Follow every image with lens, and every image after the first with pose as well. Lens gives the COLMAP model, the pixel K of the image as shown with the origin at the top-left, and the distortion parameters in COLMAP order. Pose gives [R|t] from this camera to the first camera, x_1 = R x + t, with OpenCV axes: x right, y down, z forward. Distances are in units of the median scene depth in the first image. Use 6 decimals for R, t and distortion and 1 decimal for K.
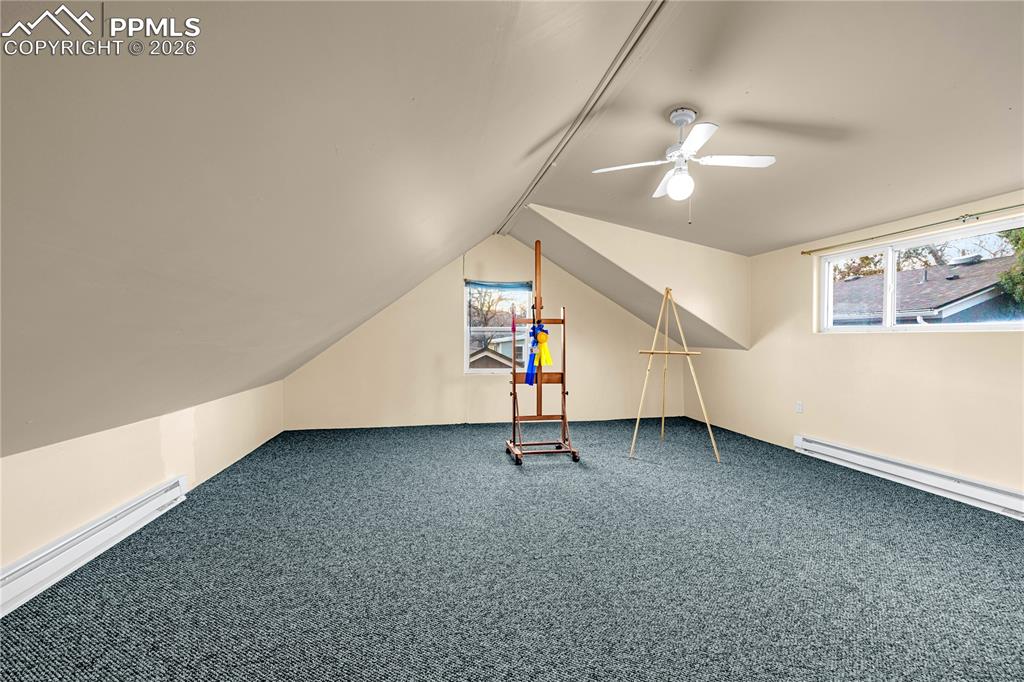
lens RADIAL K [[435.8, 0, 510.9], [0, 435.8, 341.8], [0, 0, 1]] dist [0.000847, -0.000051]
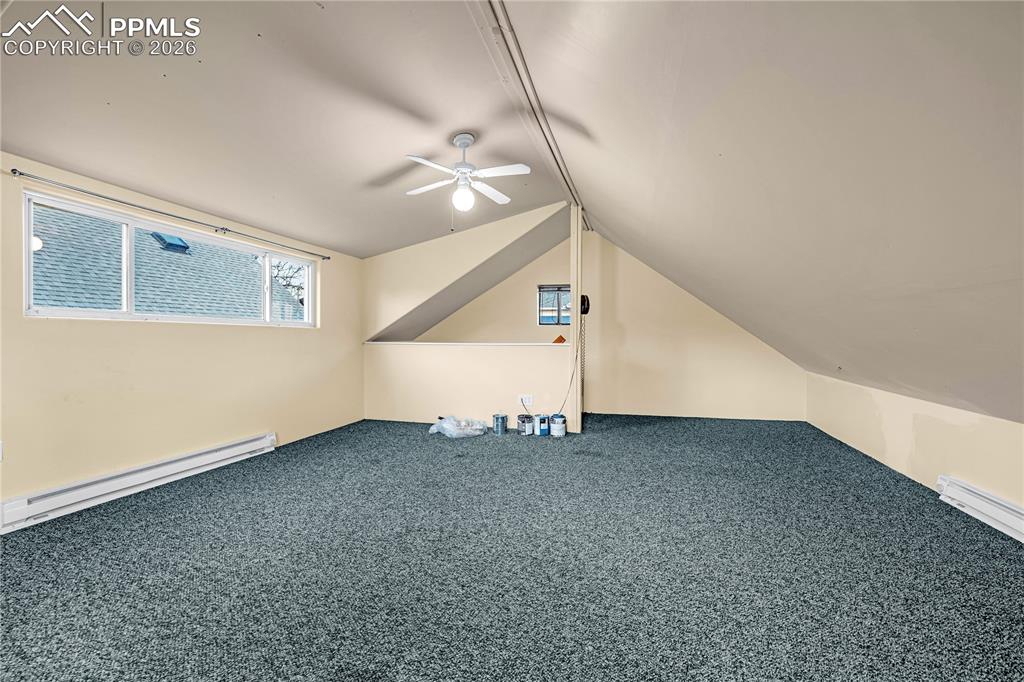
lens RADIAL K [[435.8, 0, 512.2], [0, 435.8, 339.1], [0, 0, 1]] dist [0.000847, -0.000051]
pose [[-0.897689, -0.009282, 0.440531, -0.218717], [-0.005097, 0.999930, 0.010684, 0.000968], [-0.440599, 0.007346, -0.897674, 1.816920]]
